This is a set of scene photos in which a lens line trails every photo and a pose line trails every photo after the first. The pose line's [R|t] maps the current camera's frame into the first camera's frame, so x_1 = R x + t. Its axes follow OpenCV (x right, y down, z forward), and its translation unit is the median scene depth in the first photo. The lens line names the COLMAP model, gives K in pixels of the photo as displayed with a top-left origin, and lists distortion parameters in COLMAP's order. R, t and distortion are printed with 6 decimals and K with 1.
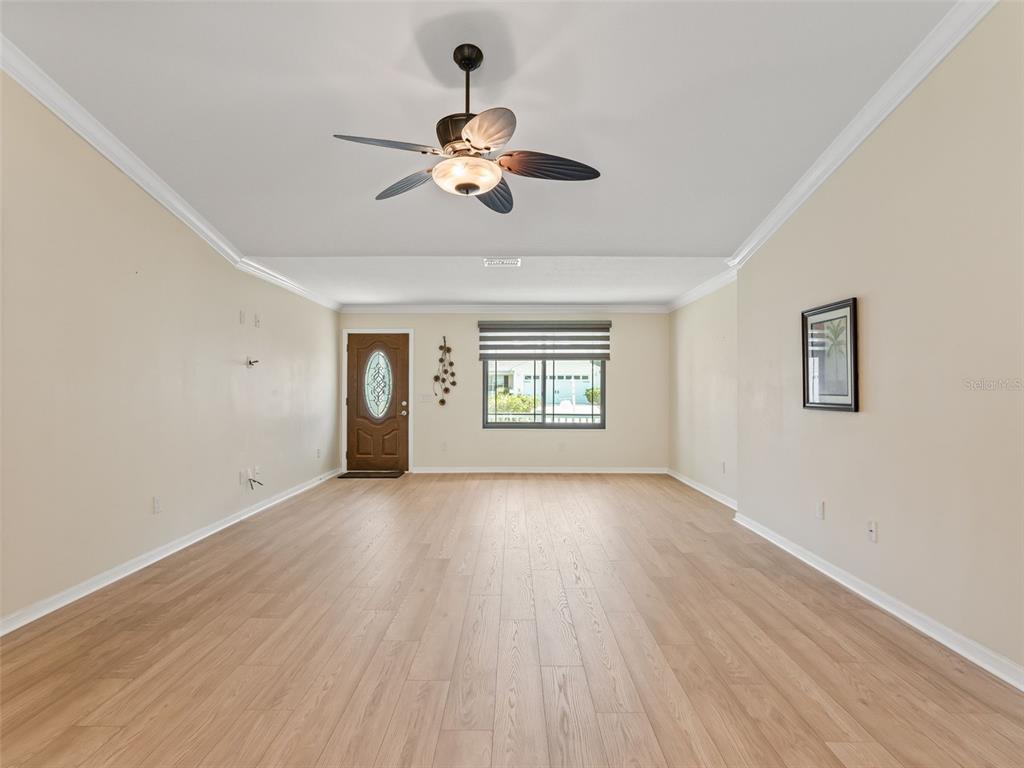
lens RADIAL K [[552.3, 0, 512.0], [0, 552.3, 384.0], [0, 0, 1]] dist [-0.014869, 0.000742]
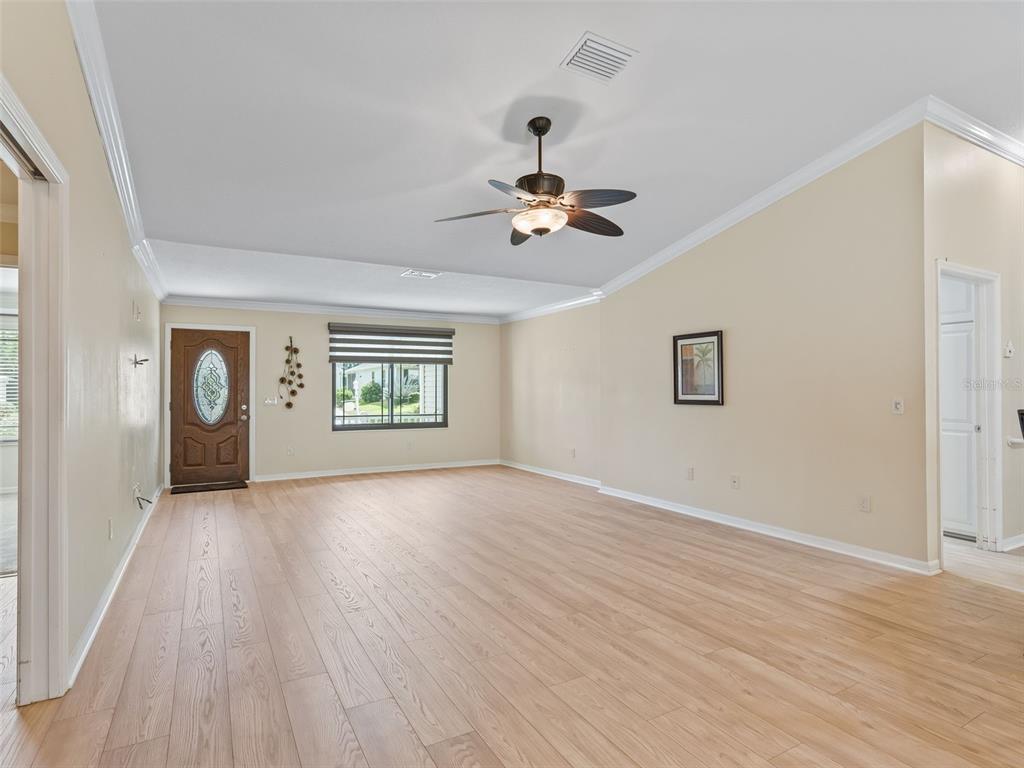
lens RADIAL K [[544.1, 0, 527.2], [0, 544.1, 384.1], [0, 0, 1]] dist [-0.019223, 0.000296]
pose [[0.871785, 0.002306, 0.489883, -0.225838], [-0.000856, 0.999995, -0.003183, -0.001094], [-0.489888, 0.002356, 0.871782, -0.019147]]
